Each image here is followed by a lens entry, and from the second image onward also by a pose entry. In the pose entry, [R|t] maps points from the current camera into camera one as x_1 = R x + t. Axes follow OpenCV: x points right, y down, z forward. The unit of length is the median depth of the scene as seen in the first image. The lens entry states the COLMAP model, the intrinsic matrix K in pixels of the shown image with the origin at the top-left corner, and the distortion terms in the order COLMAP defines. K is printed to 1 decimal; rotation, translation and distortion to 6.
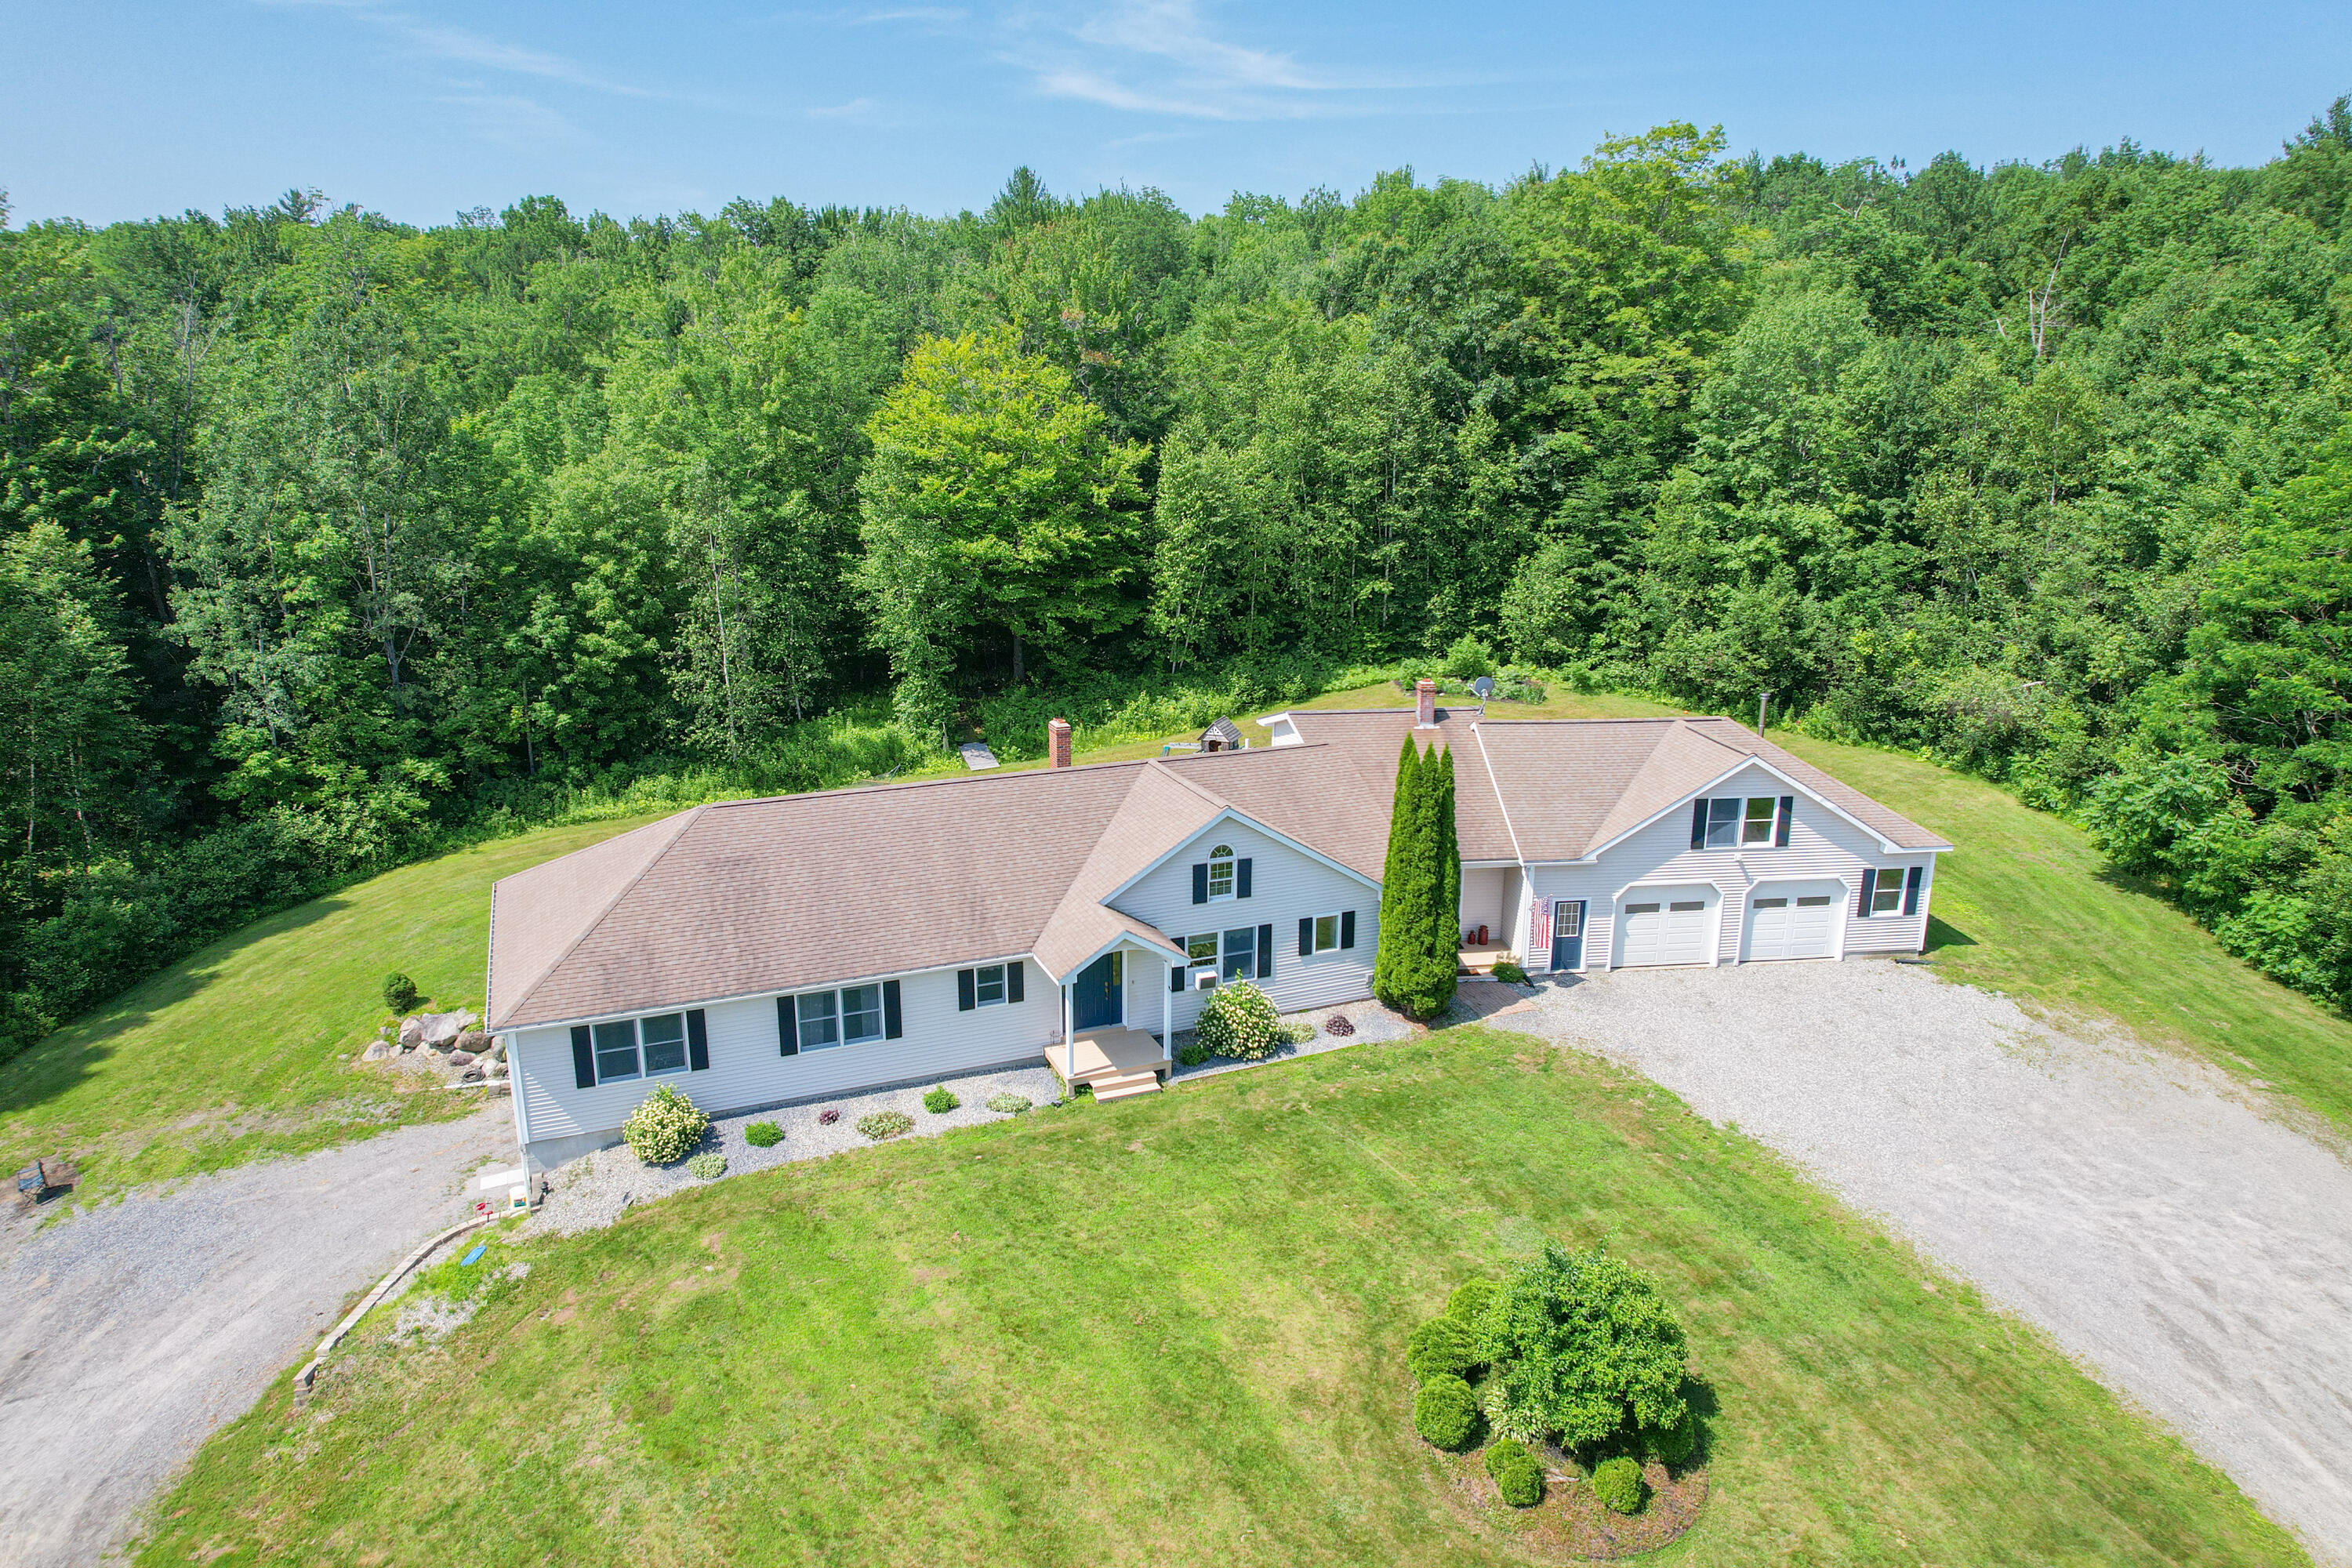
lens RADIAL K [[1495.1, 0, 1169.9], [0, 1495.1, 779.1], [0, 0, 1]] dist [-0.077282, 0.068098]
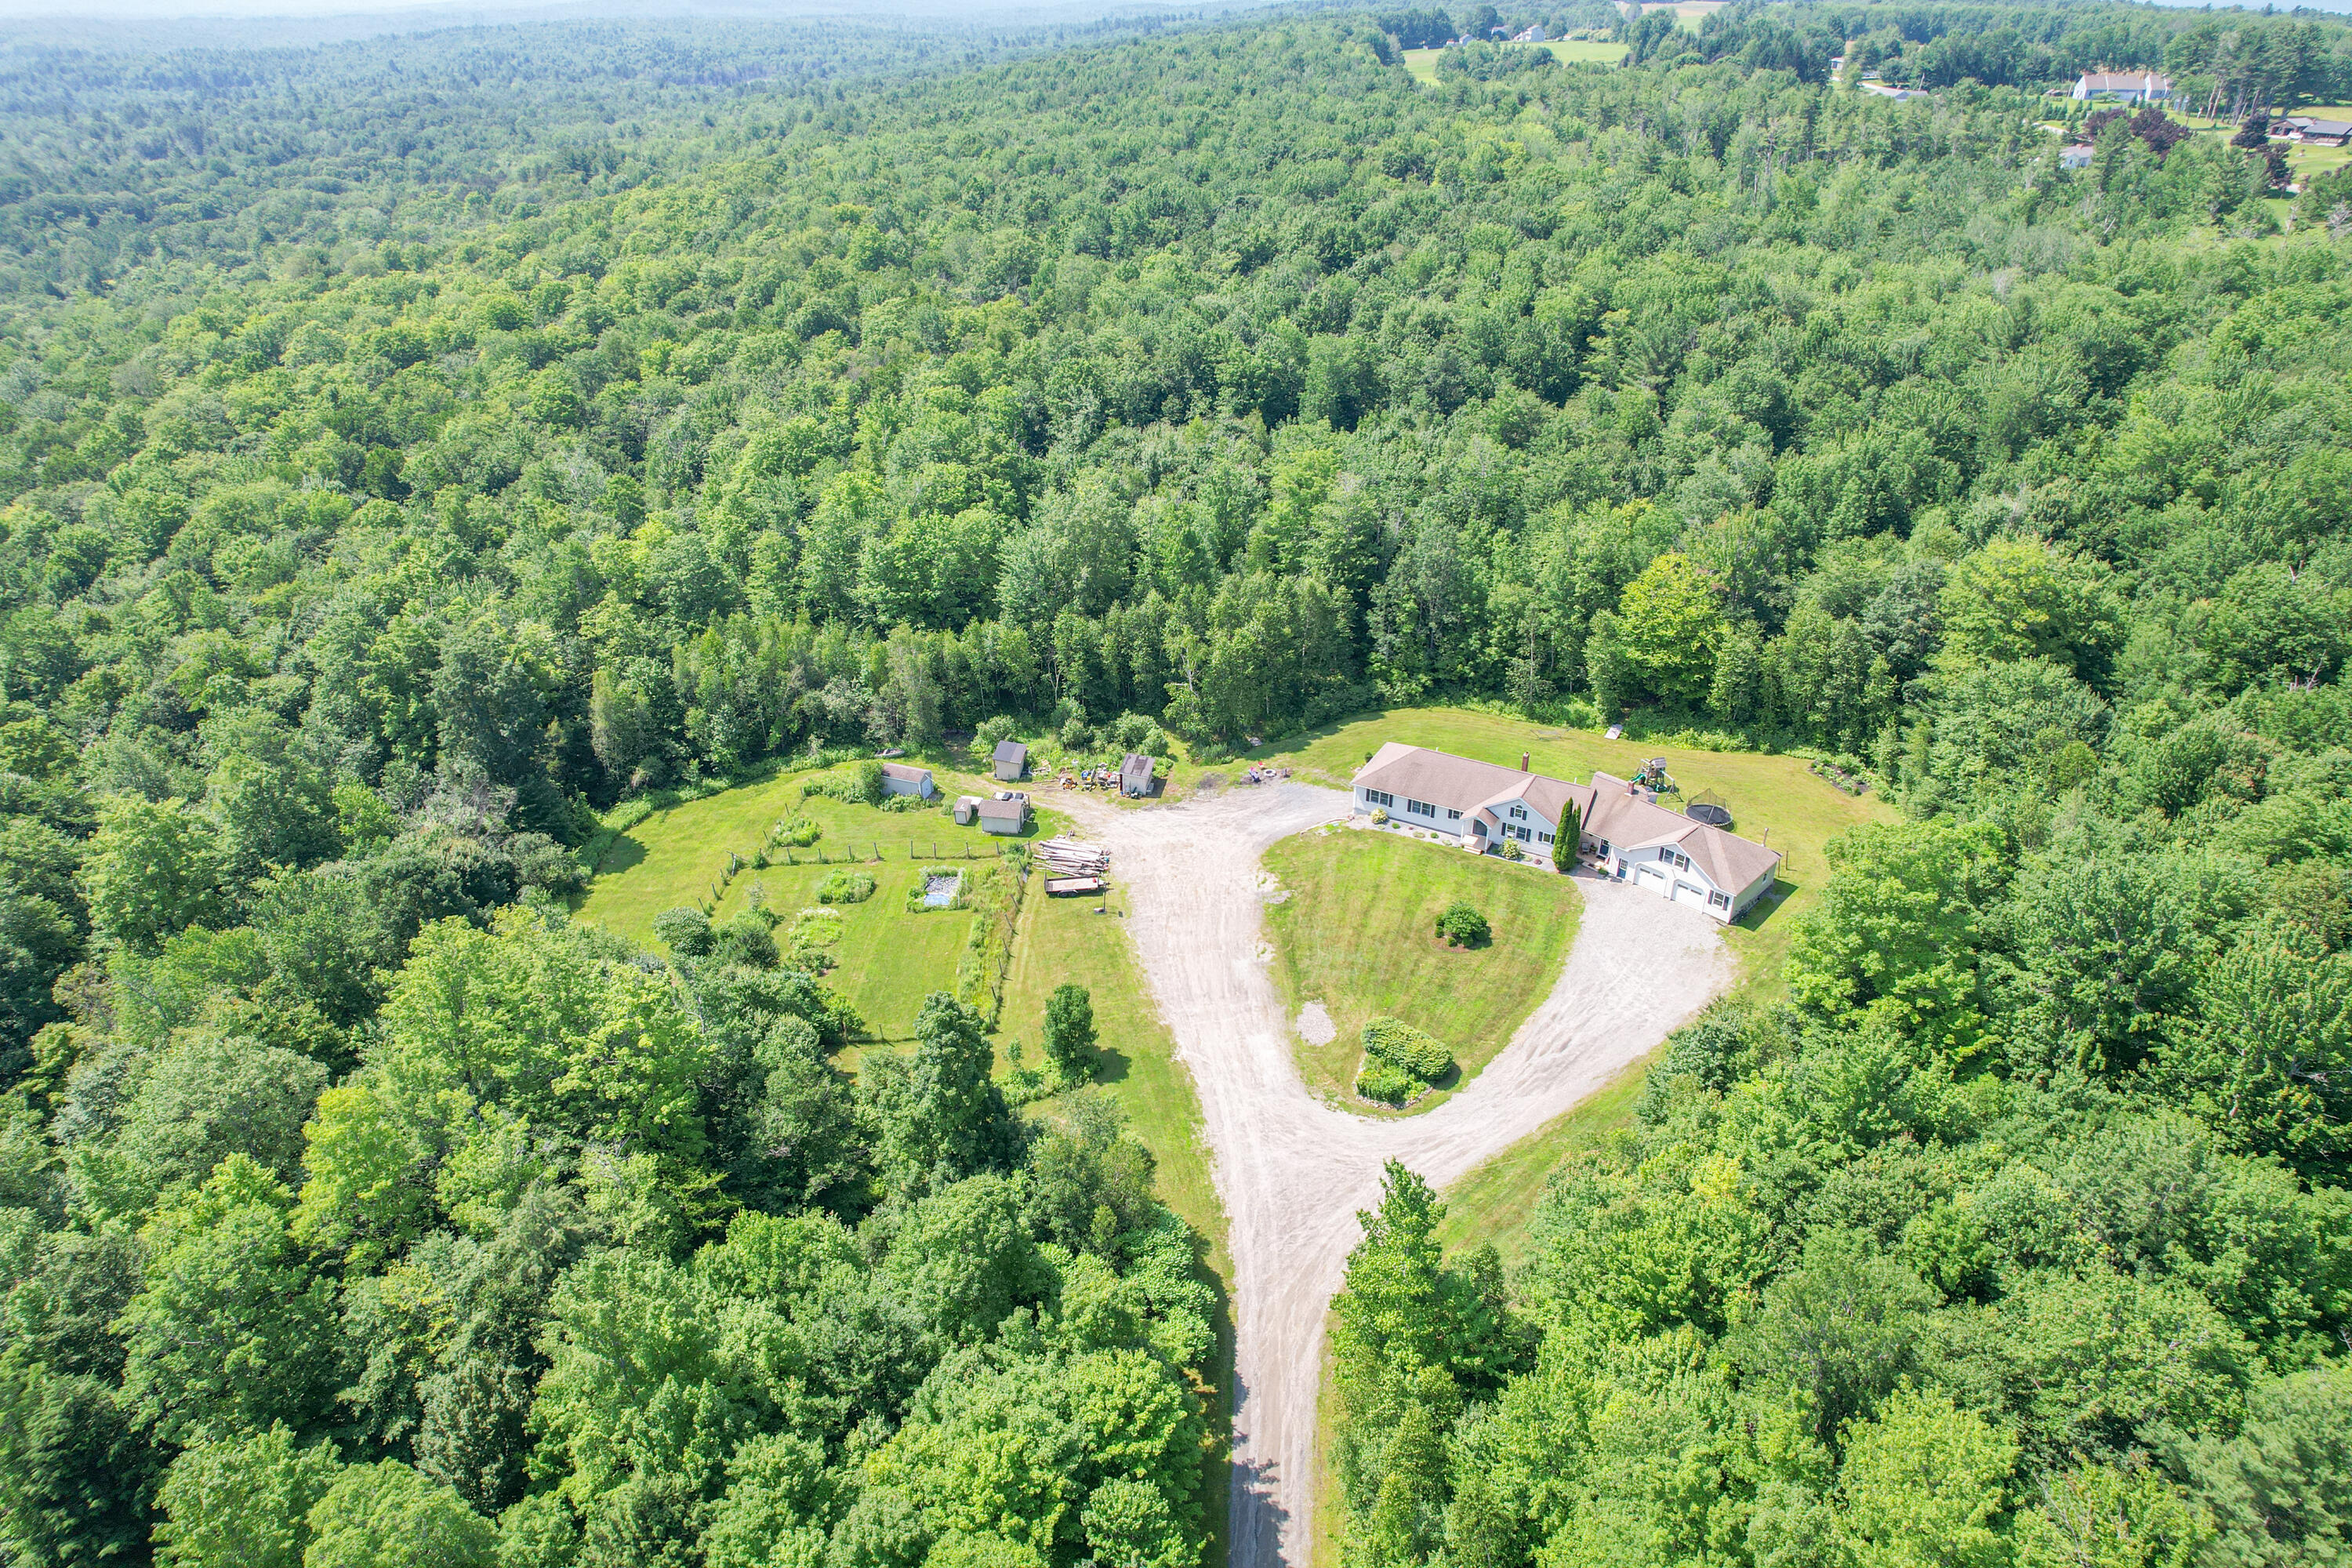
lens RADIAL K [[1489.0, 0, 1174.4], [0, 1489.0, 776.2], [0, 0, 1]] dist [-0.048111, -0.001522]
pose [[0.629249, 0.368460, -0.684313, 1.473035], [-0.205786, 0.928043, 0.310466, -0.733929], [0.749465, -0.054538, 0.659793, -1.557213]]
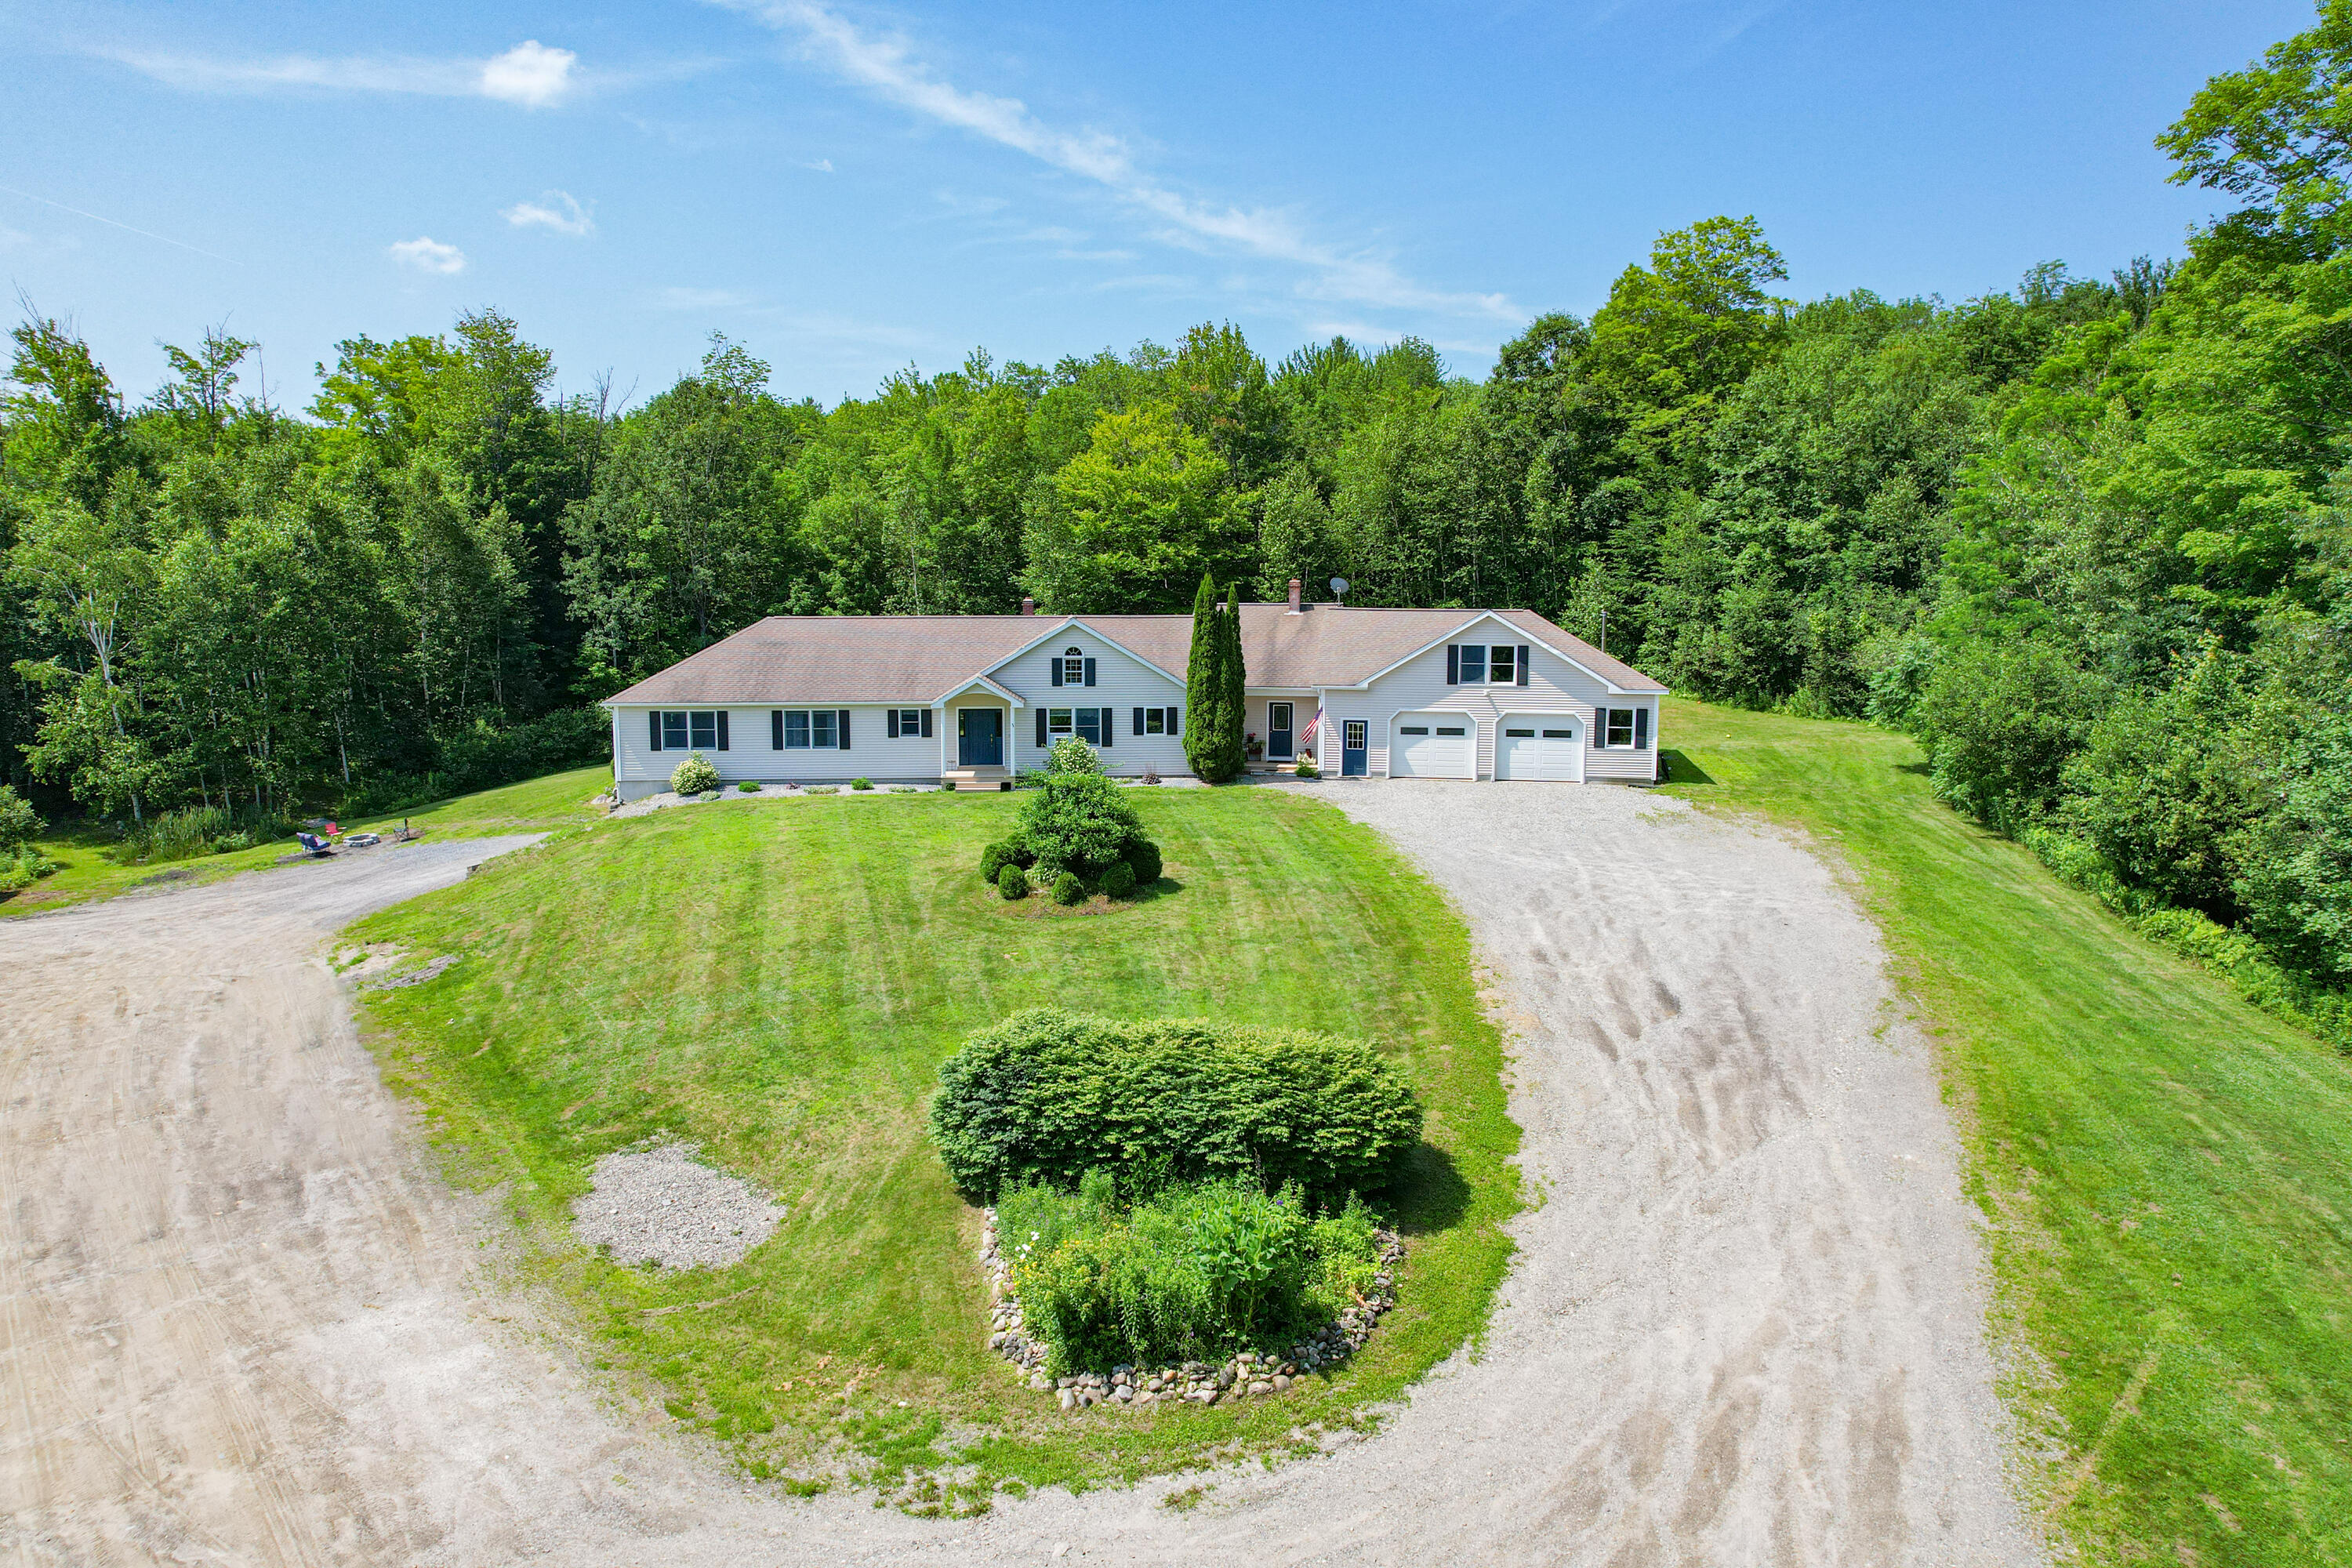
lens RADIAL K [[1495.1, 0, 1169.9], [0, 1495.1, 779.1], [0, 0, 1]] dist [-0.077282, 0.068098]
pose [[0.951344, 0.035955, -0.306025, 0.417643], [-0.078192, 0.988829, -0.126896, 0.253408], [0.298044, 0.144651, 0.943528, -0.251240]]
